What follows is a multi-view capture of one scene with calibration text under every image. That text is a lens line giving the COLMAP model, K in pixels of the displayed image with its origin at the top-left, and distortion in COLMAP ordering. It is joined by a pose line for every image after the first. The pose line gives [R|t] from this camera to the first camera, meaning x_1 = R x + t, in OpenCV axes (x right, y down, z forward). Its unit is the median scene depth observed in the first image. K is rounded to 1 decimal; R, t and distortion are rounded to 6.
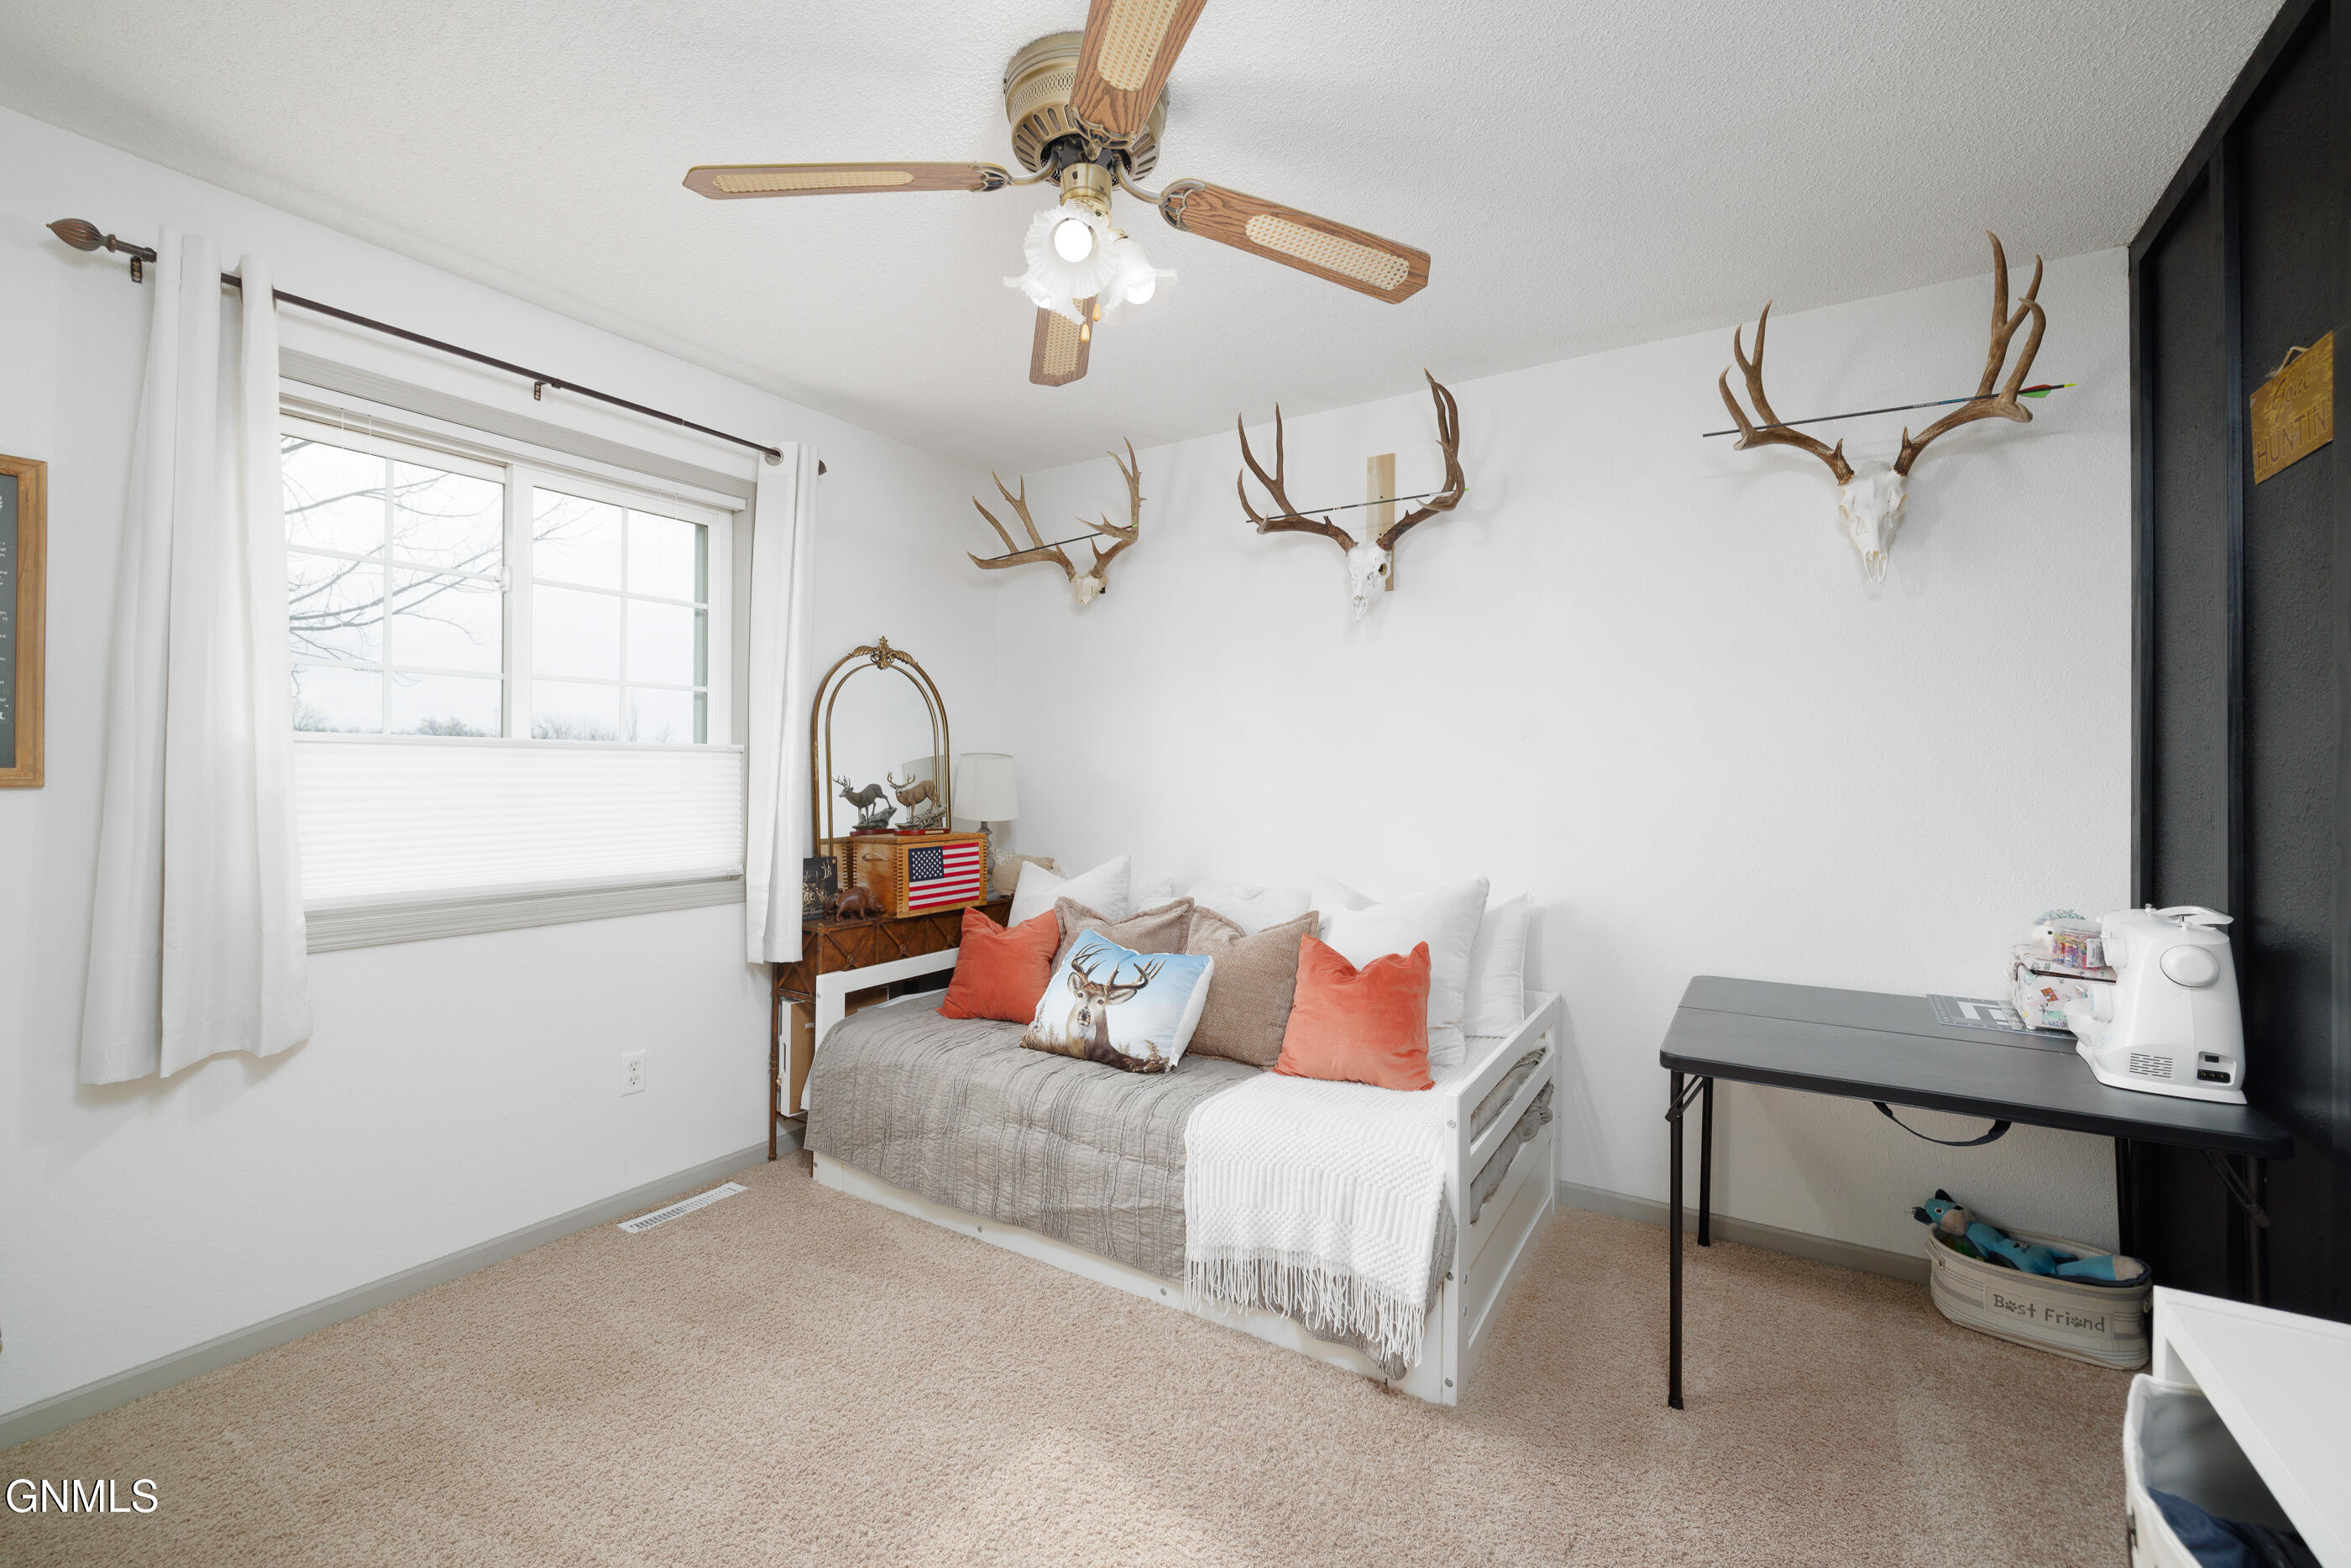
lens RADIAL K [[974.3, 0, 1178.3], [0, 974.3, 762.6], [0, 0, 1]] dist [-0.000836, 0.000496]
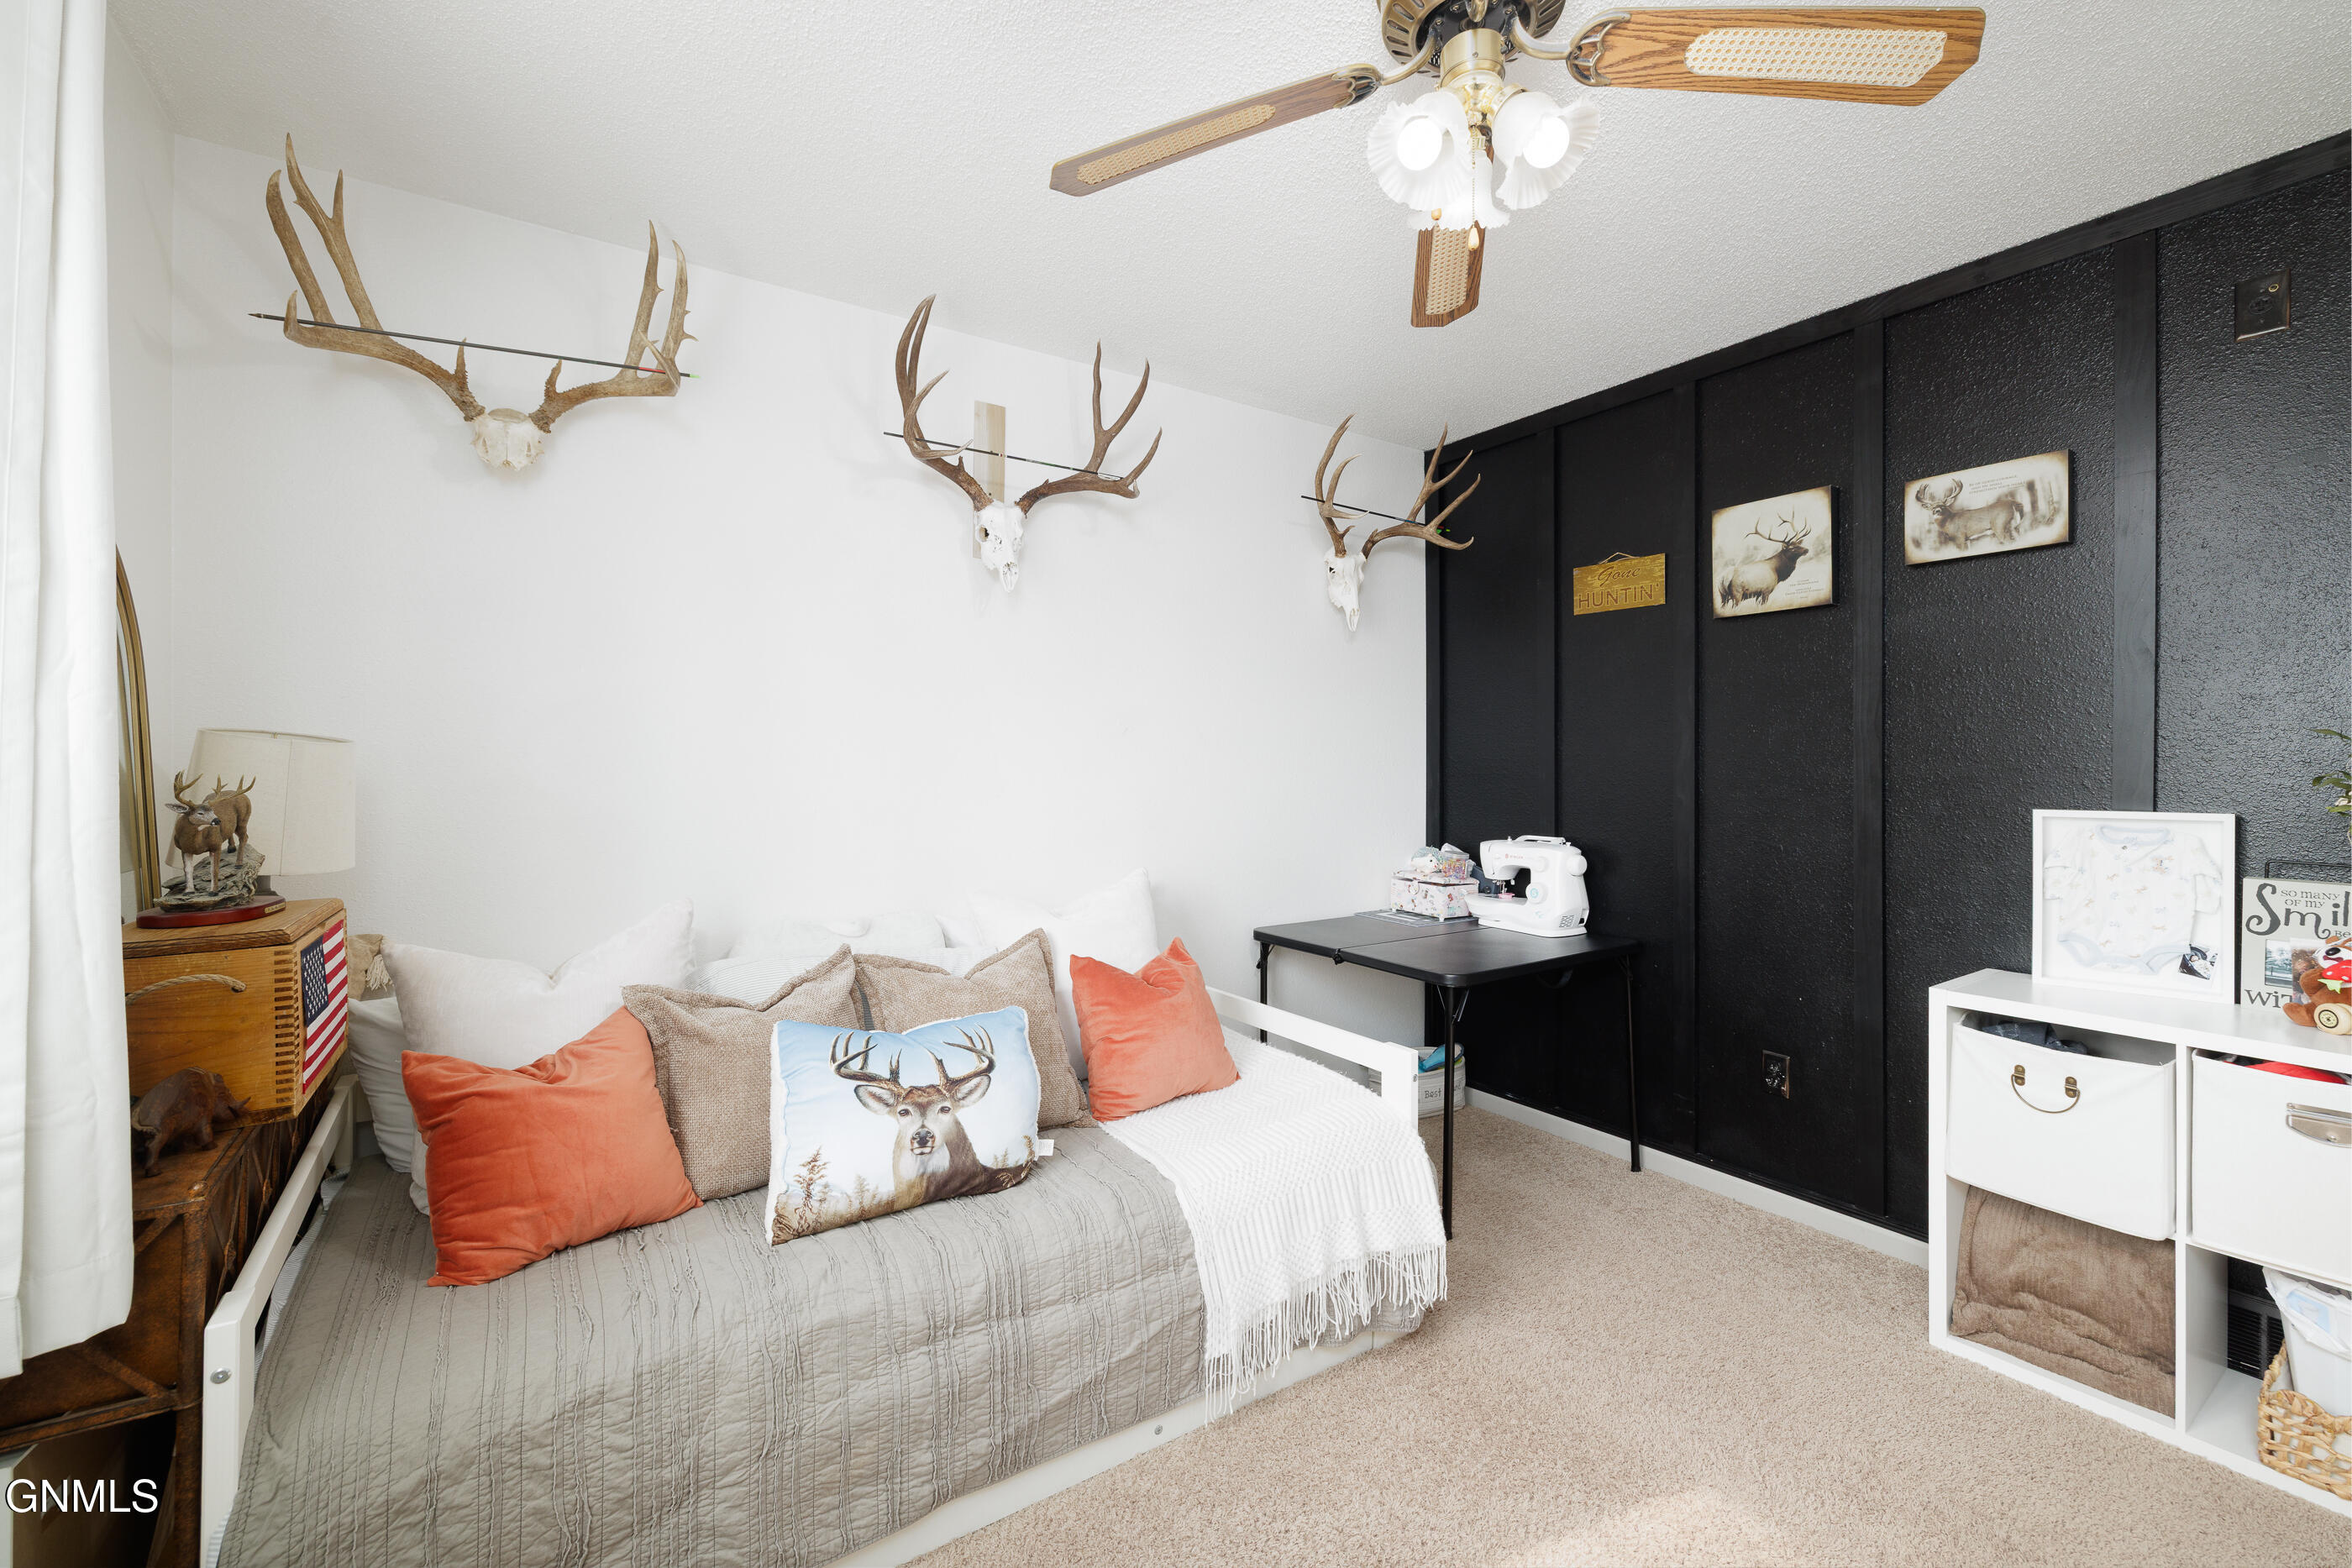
lens RADIAL K [[974.8, 0, 1178.8], [0, 974.8, 762.6], [0, 0, 1]] dist [-0.000836, 0.000496]
pose [[0.410161, -0.004726, 0.912001, -0.645234], [-0.006417, 0.999947, 0.008068, -0.000319], [-0.911991, -0.009162, 0.410109, 0.597471]]
